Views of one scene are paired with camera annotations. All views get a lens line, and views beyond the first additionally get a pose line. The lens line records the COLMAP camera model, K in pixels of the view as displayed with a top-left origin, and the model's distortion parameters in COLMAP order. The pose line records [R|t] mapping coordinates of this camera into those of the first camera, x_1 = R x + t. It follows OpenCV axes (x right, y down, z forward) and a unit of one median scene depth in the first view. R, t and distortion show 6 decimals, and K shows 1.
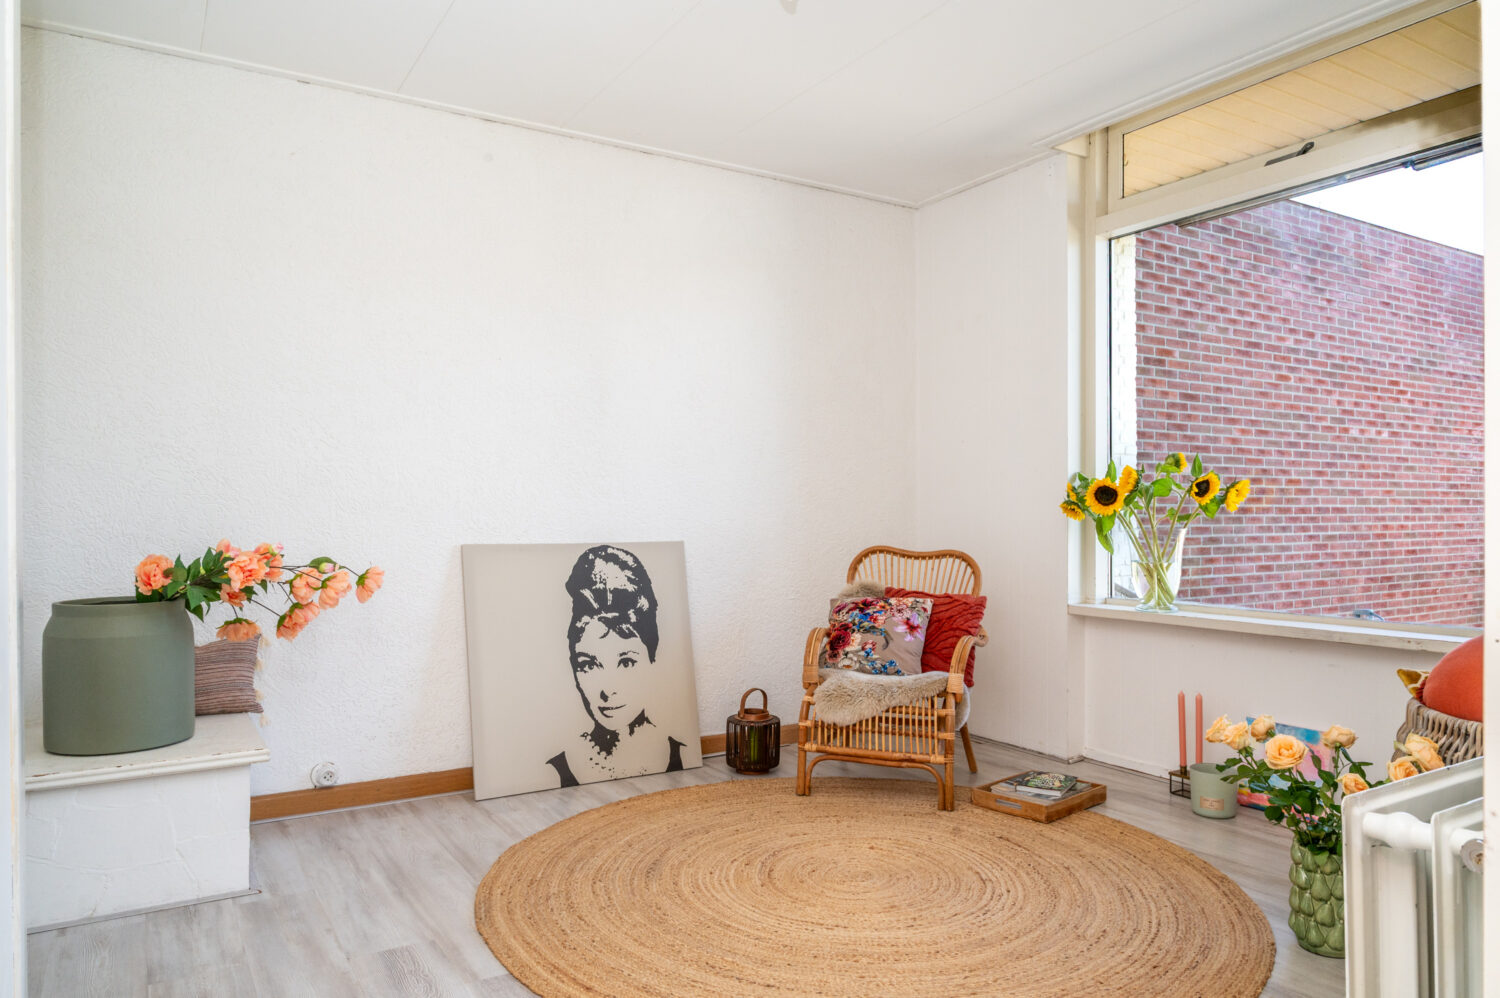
lens RADIAL K [[1000.1, 0, 750.0], [0, 1000.1, 496.5], [0, 0, 1]] dist [-0.004067, -0.002950]
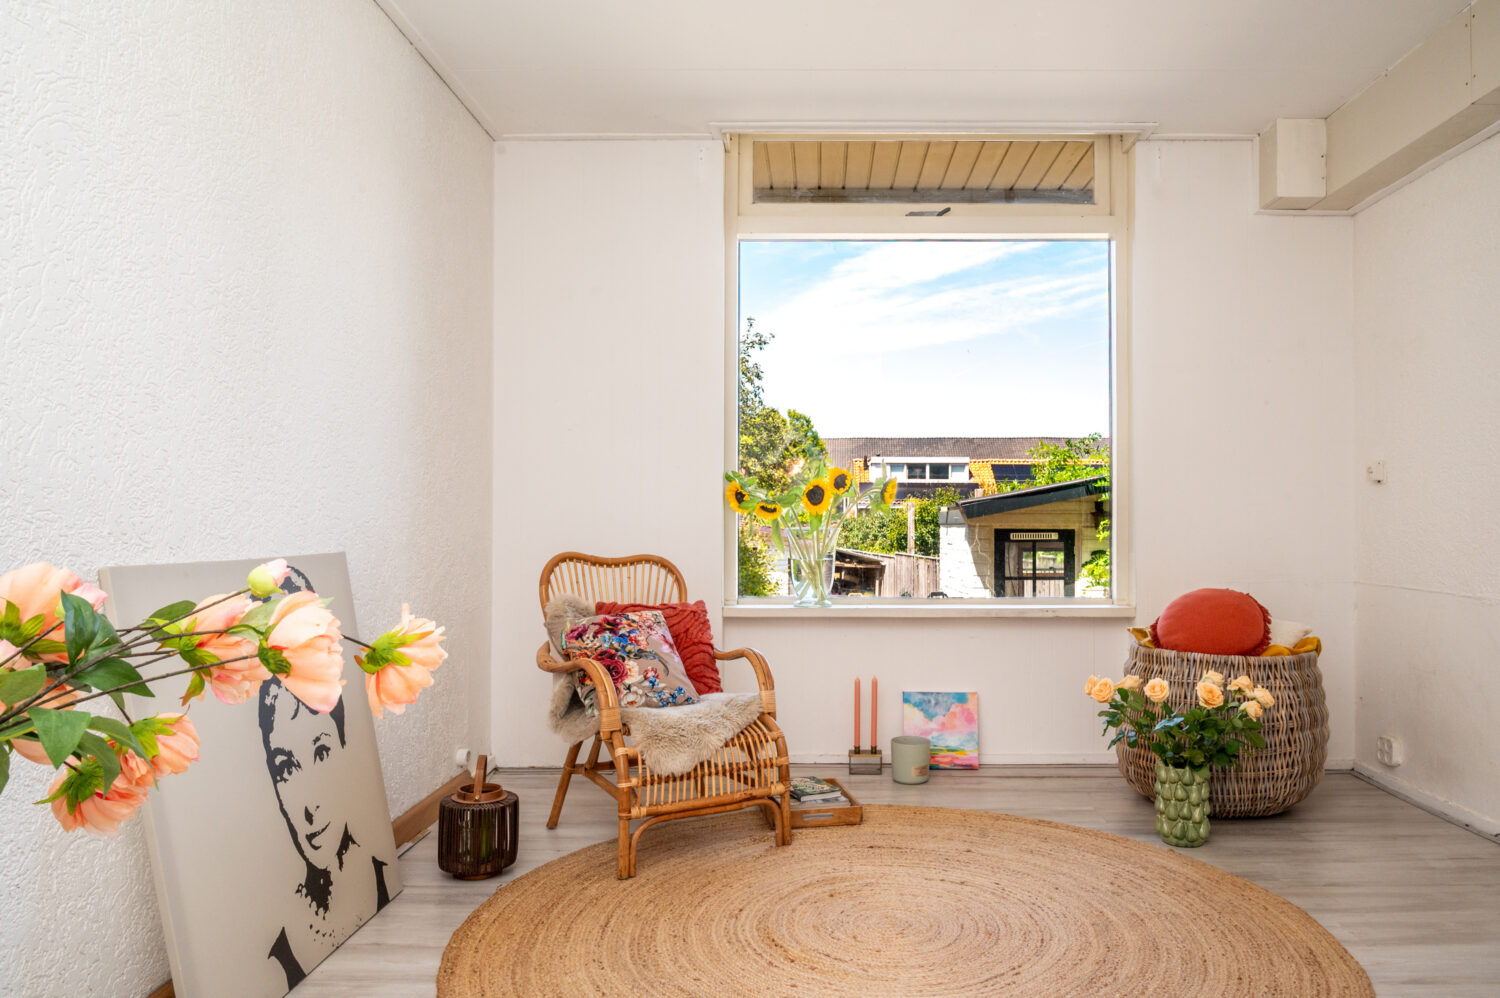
lens RADIAL K [[1010.9, 0, 837.2], [0, 1010.9, 502.2], [0, 0, 1]] dist [-0.037404, -0.001458]
pose [[0.505471, 0.020782, 0.862593, -0.520286], [-0.025105, 0.999641, -0.009373, 0.013027], [-0.862478, -0.016918, 0.505812, 0.455234]]
